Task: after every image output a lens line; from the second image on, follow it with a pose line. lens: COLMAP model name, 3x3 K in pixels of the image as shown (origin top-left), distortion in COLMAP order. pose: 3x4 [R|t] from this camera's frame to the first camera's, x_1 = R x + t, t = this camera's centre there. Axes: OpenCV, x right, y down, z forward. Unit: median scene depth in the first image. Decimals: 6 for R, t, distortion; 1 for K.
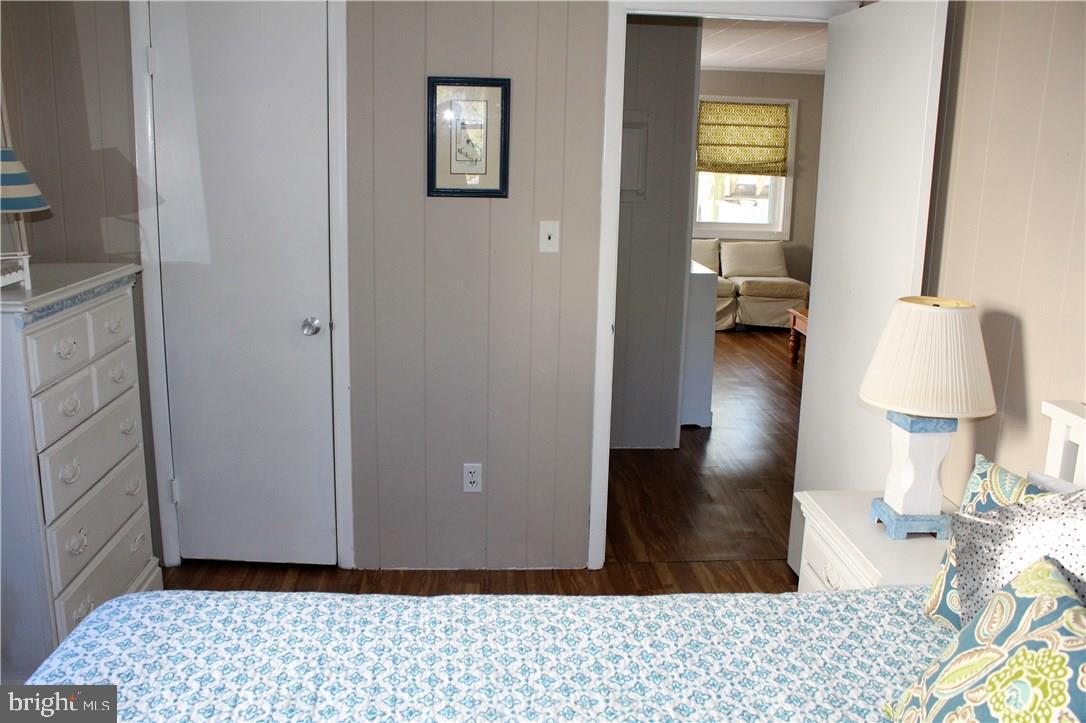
lens RADIAL K [[914.3, 0, 530.1], [0, 914.3, 358.8], [0, 0, 1]] dist [-0.172179, 0.166773]
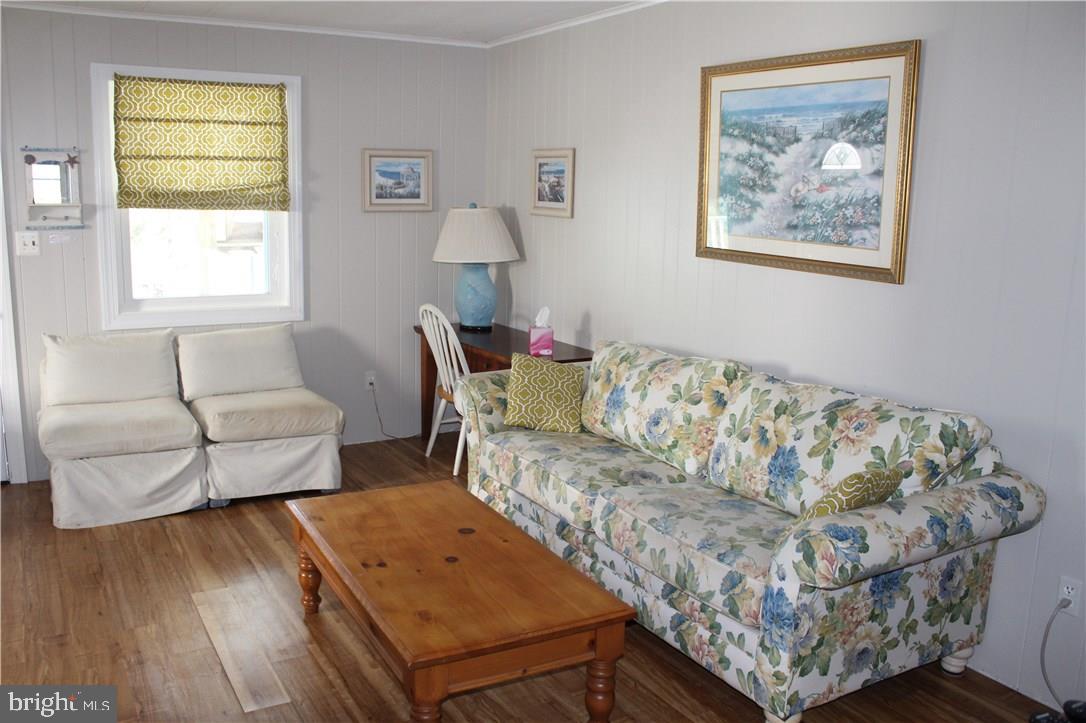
lens RADIAL K [[914.3, 0, 530.1], [0, 914.3, 358.8], [0, 0, 1]] dist [-0.172179, 0.166773]
pose [[0.887932, -0.084096, 0.452223, 0.155256], [0.098804, 0.995067, -0.008956, -0.089138], [-0.449239, 0.052634, 0.891860, 0.425605]]
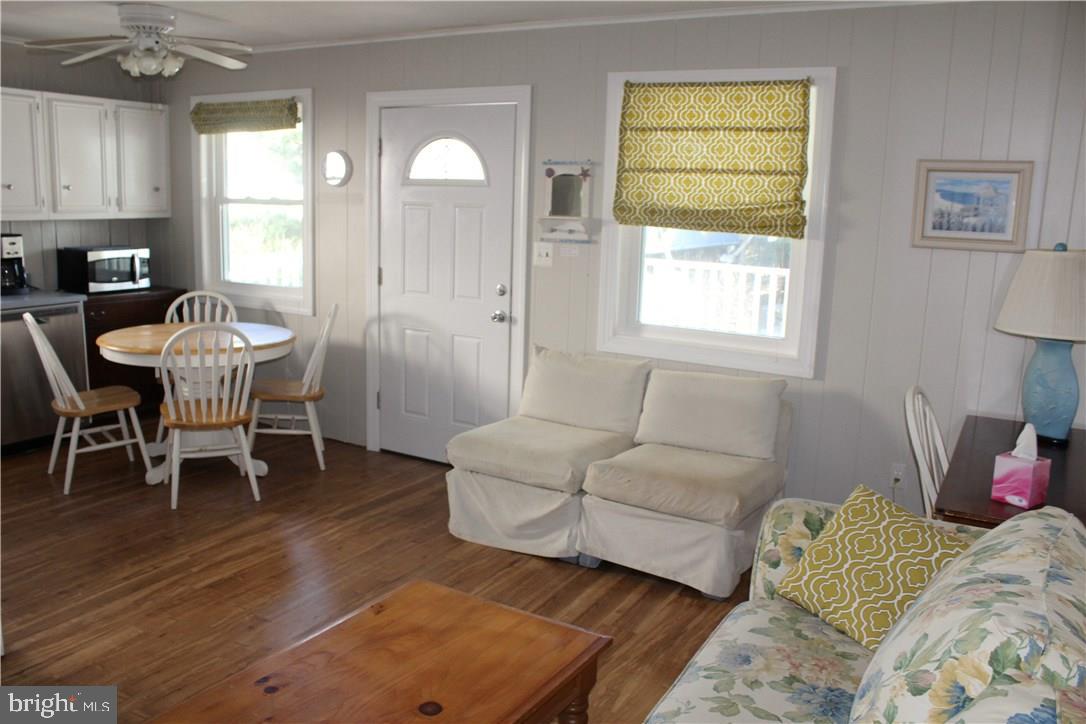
lens RADIAL K [[914.3, 0, 530.1], [0, 914.3, 359.3], [0, 0, 1]] dist [-0.172179, 0.166773]
pose [[0.843102, 0.102310, -0.527932, 0.417647], [-0.127998, 0.991699, -0.012226, -0.120043], [0.522299, 0.077882, 0.849198, 0.550294]]
